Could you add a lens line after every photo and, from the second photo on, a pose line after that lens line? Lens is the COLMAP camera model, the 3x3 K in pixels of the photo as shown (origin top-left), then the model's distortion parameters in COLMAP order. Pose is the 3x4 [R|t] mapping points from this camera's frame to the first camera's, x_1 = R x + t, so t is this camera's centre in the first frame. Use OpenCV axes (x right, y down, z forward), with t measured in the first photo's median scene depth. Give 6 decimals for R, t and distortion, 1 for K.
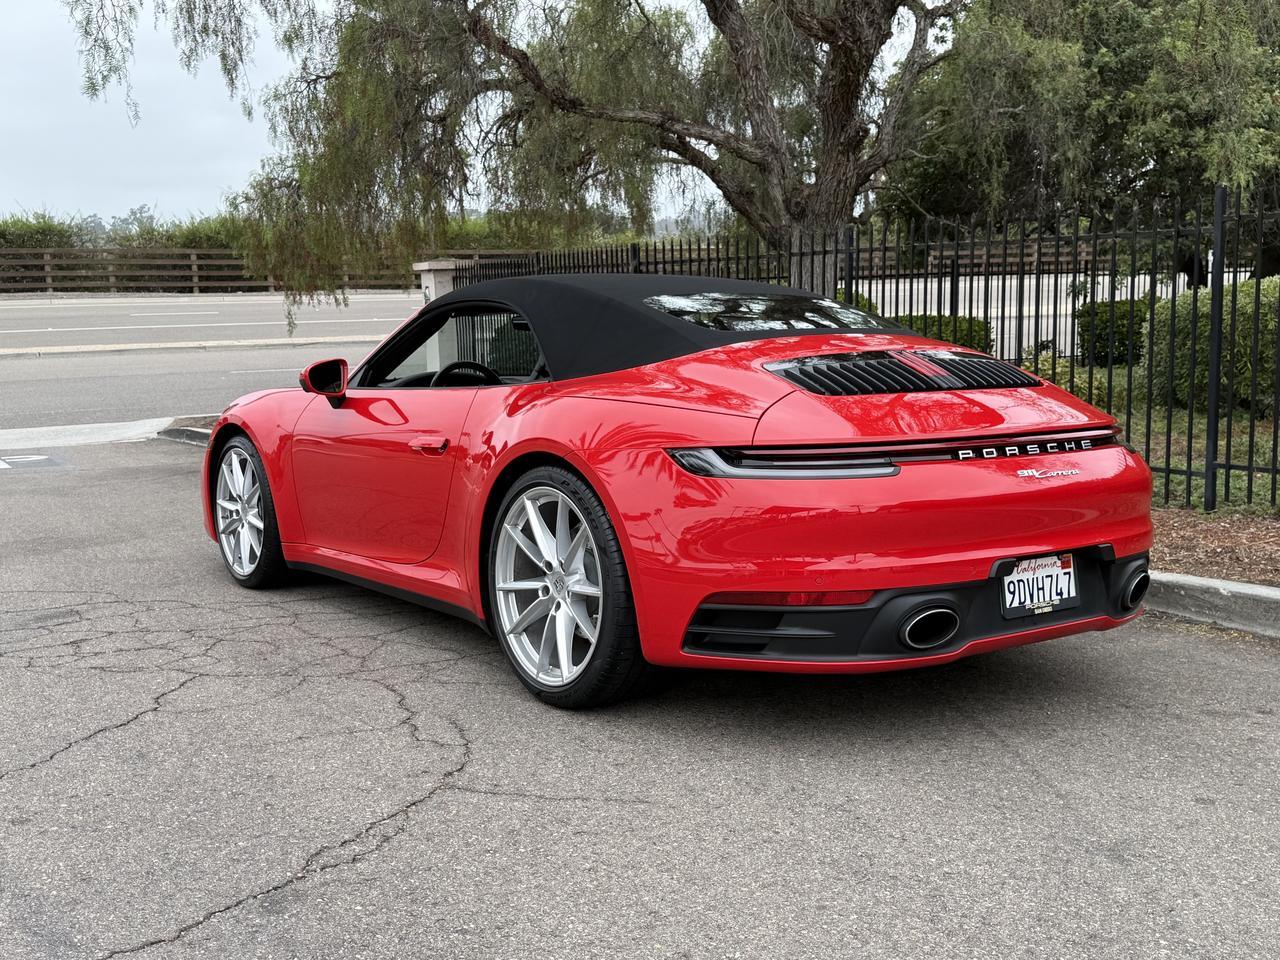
lens RADIAL K [[1354.9, 0, 644.9], [0, 1354.9, 480.7], [0, 0, 1]] dist [0.180675, -0.396631]
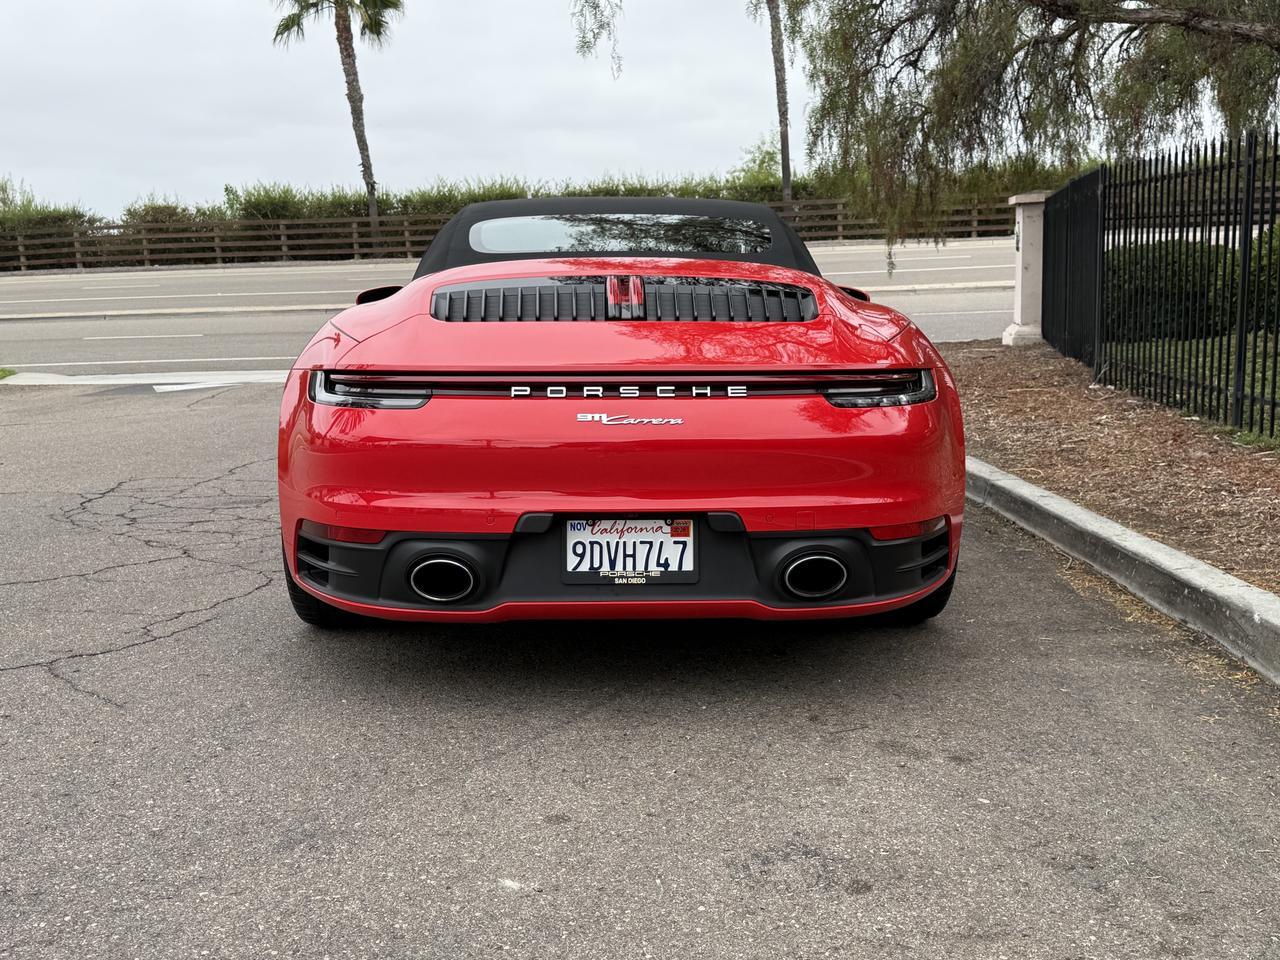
lens RADIAL K [[1354.9, 0, 644.9], [0, 1354.9, 480.7], [0, 0, 1]] dist [0.180675, -0.396631]
pose [[0.827568, 0.085970, -0.554744, 0.753356], [-0.064053, 0.996211, 0.058832, -0.017697], [0.557700, -0.013155, 0.829938, 0.303600]]
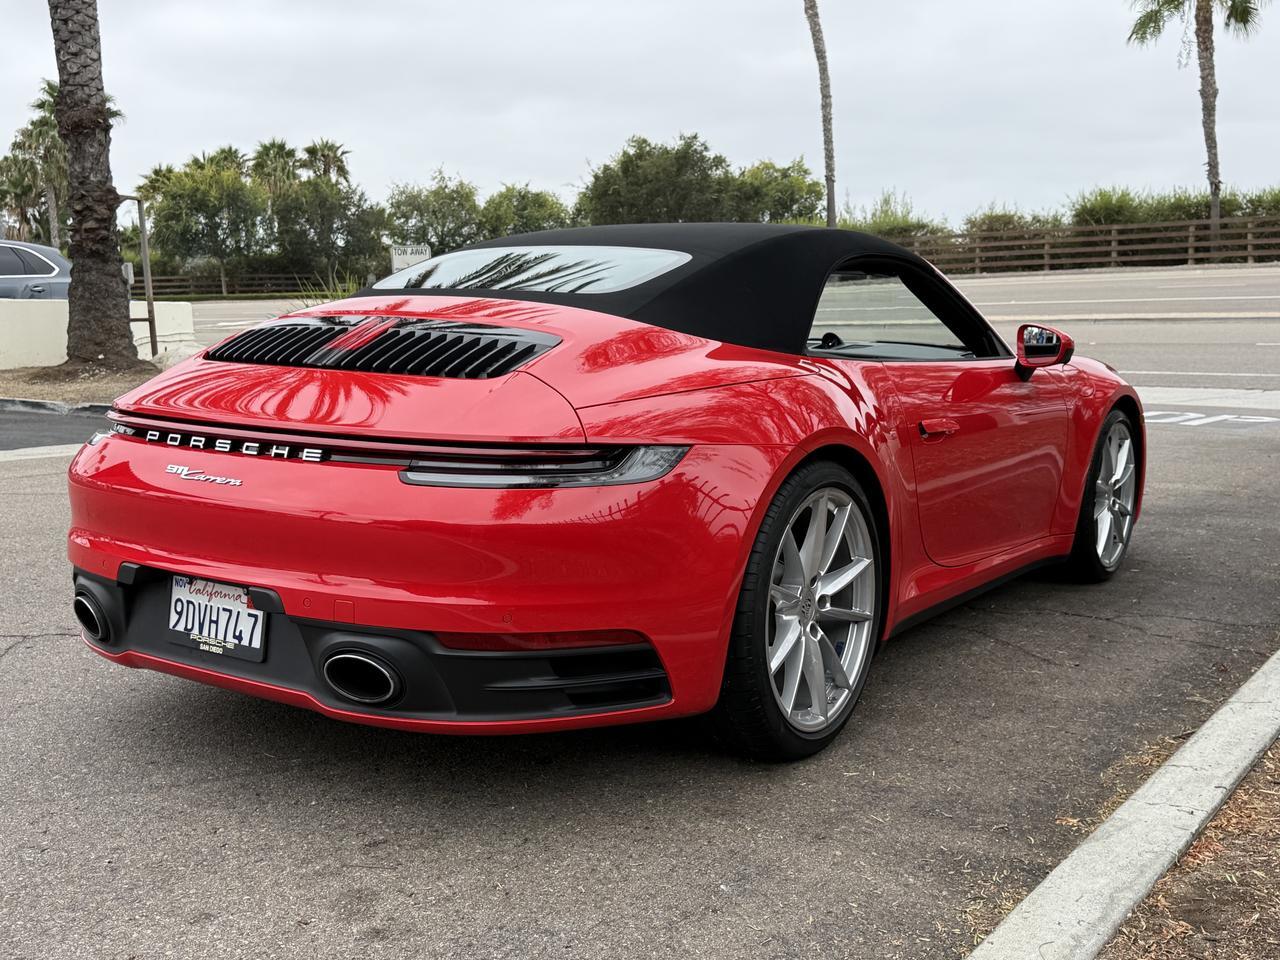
lens RADIAL K [[1354.9, 0, 644.9], [0, 1354.9, 480.7], [0, 0, 1]] dist [0.180675, -0.396631]
pose [[0.344280, 0.145415, -0.927538, 1.086429], [-0.114333, 0.987074, 0.112311, -0.117504], [0.931879, 0.067382, 0.356455, 0.935537]]
